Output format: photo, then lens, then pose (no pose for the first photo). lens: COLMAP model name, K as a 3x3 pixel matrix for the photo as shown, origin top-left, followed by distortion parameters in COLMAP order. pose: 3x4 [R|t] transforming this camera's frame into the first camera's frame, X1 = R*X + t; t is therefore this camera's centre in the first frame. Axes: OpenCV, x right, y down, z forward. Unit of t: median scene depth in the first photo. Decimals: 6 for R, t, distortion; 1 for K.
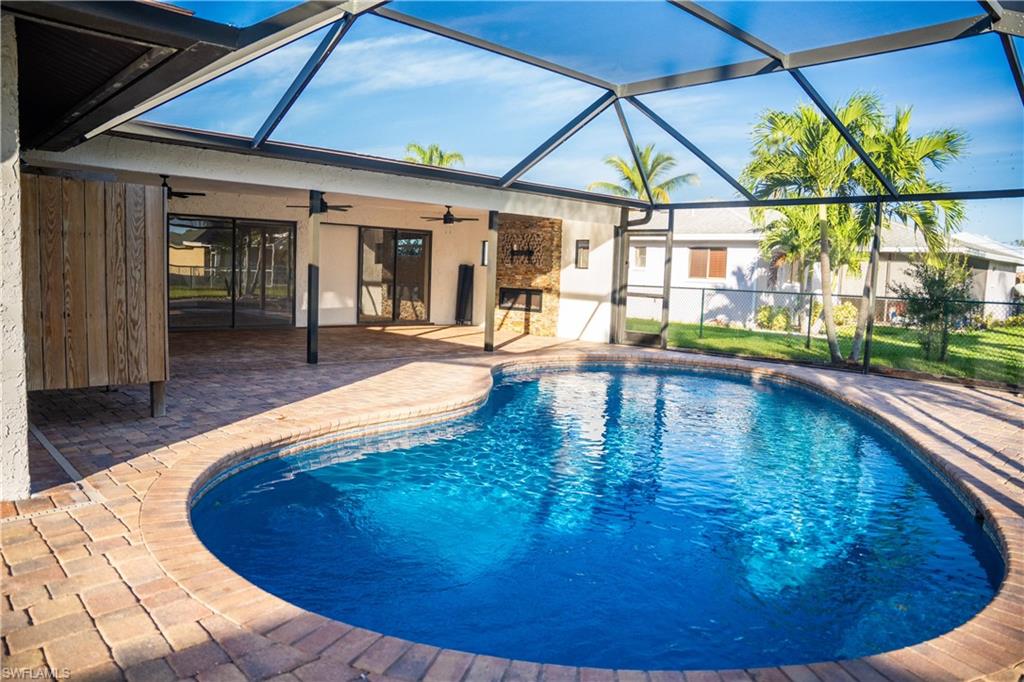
lens RADIAL K [[713.6, 0, 506.3], [0, 713.6, 338.1], [0, 0, 1]] dist [-0.178836, 0.134266]
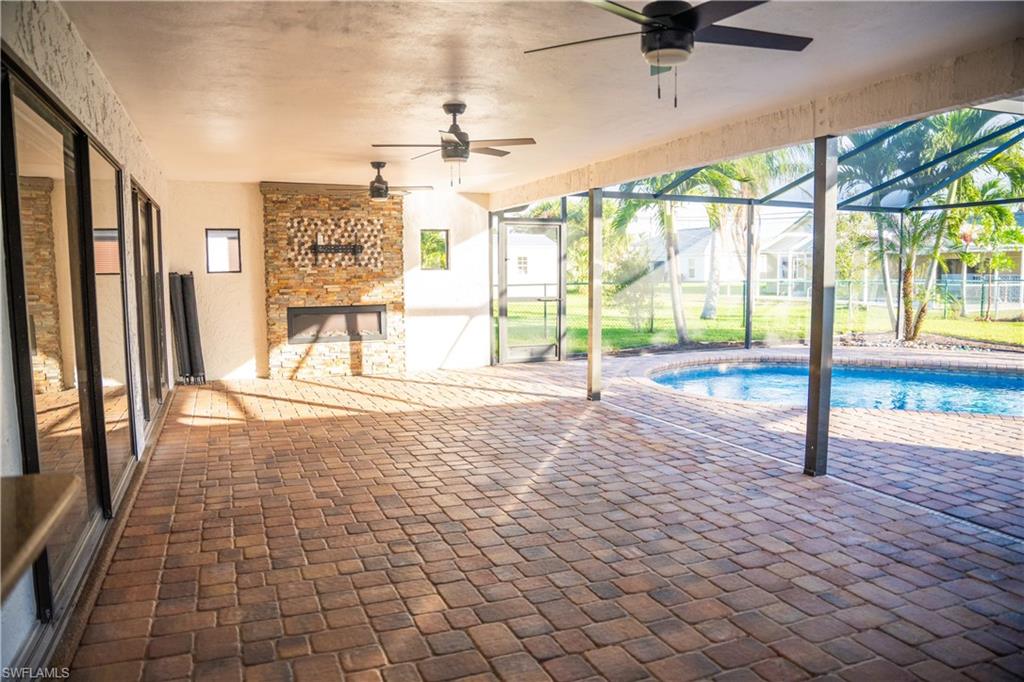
lens RADIAL K [[737.8, 0, 512.0], [0, 737.8, 341.0], [0, 0, 1]] dist [-0.179680, 0.119335]
pose [[0.371118, -0.121028, 0.920665, -0.519039], [0.102740, 0.990734, 0.088825, -0.080868], [-0.922885, 0.061625, 0.380114, 0.622254]]
